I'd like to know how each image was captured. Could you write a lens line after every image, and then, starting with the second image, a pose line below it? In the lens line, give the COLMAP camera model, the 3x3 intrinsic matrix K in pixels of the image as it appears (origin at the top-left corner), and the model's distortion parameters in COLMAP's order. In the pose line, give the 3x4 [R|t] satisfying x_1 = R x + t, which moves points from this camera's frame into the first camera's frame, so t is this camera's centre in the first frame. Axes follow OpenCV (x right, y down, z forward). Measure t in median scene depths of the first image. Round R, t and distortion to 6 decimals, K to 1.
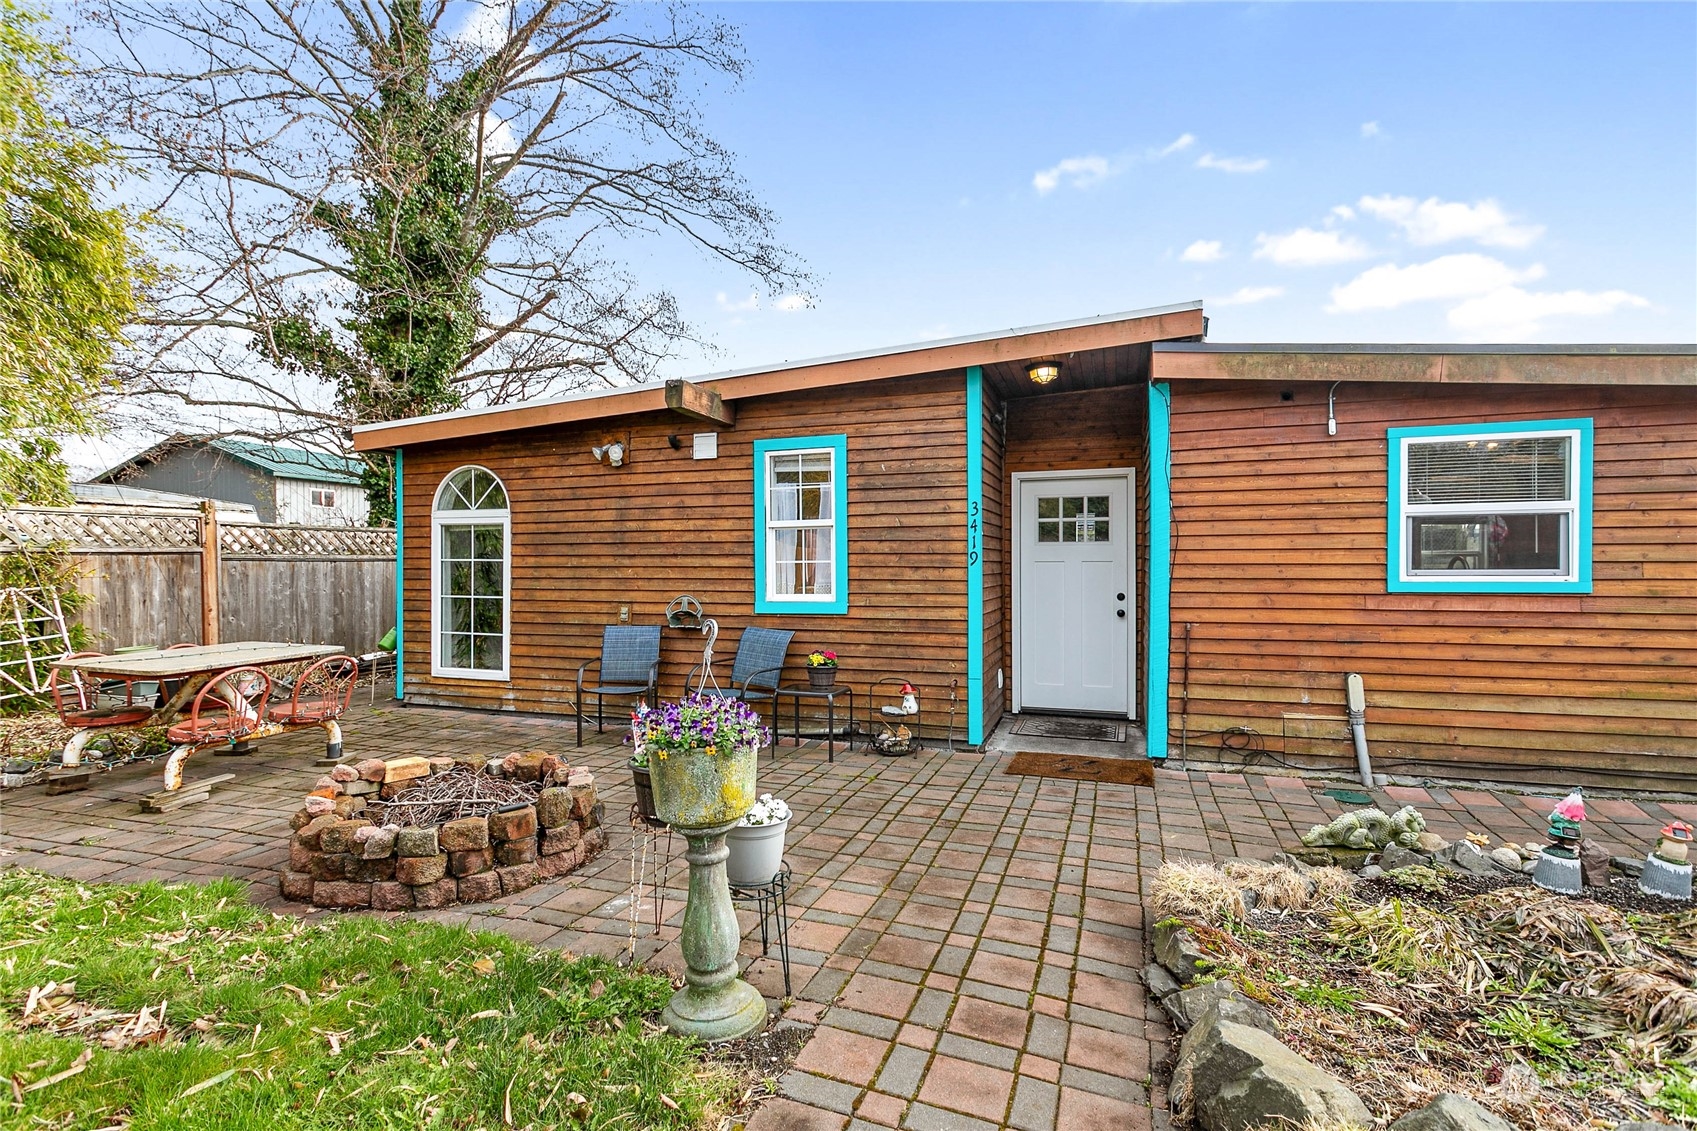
lens RADIAL K [[811.4, 0, 839.8], [0, 811.4, 554.4], [0, 0, 1]] dist [0.003107, 0.001006]
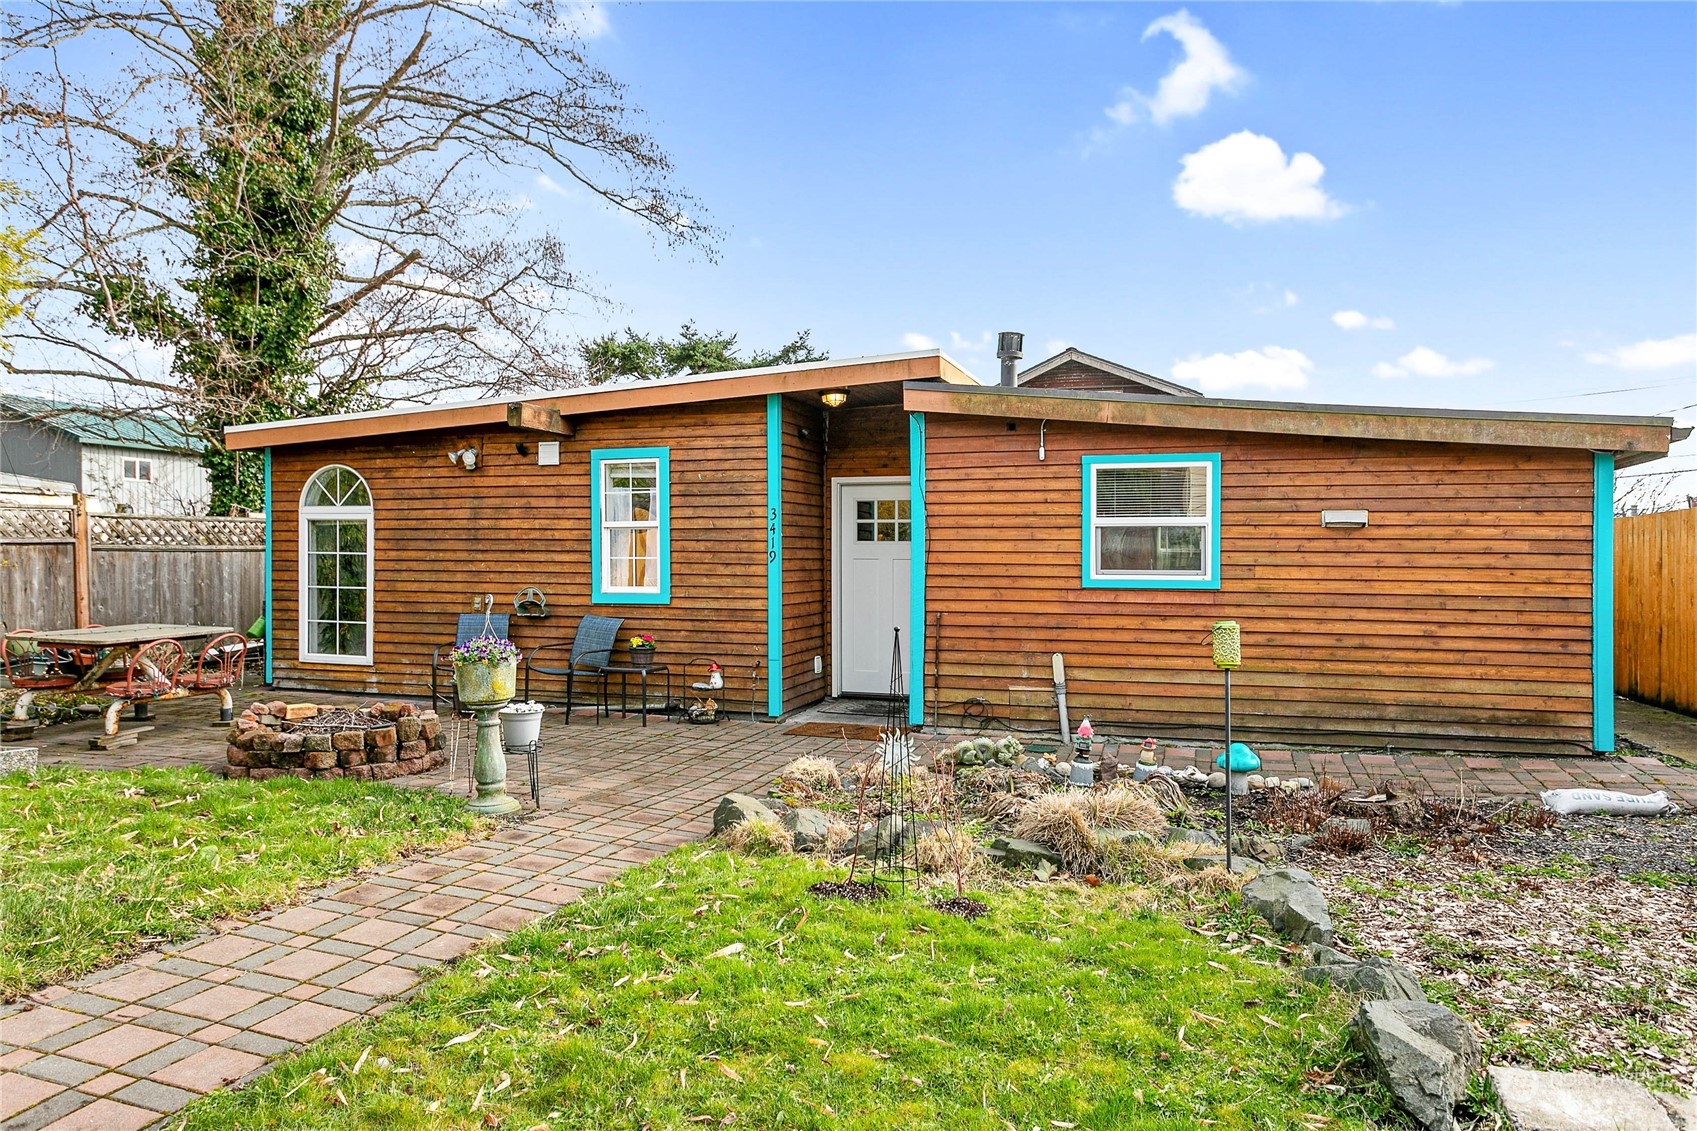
lens RADIAL K [[1188.4, 0, 848.5], [0, 1188.4, 565.5], [0, 0, 1]] dist [0.006042, 0.002120]
pose [[0.999966, 0.007989, 0.001830, 0.266032], [-0.008030, 0.999693, 0.023458, -0.022991], [-0.001642, -0.023472, 0.999723, -0.694780]]
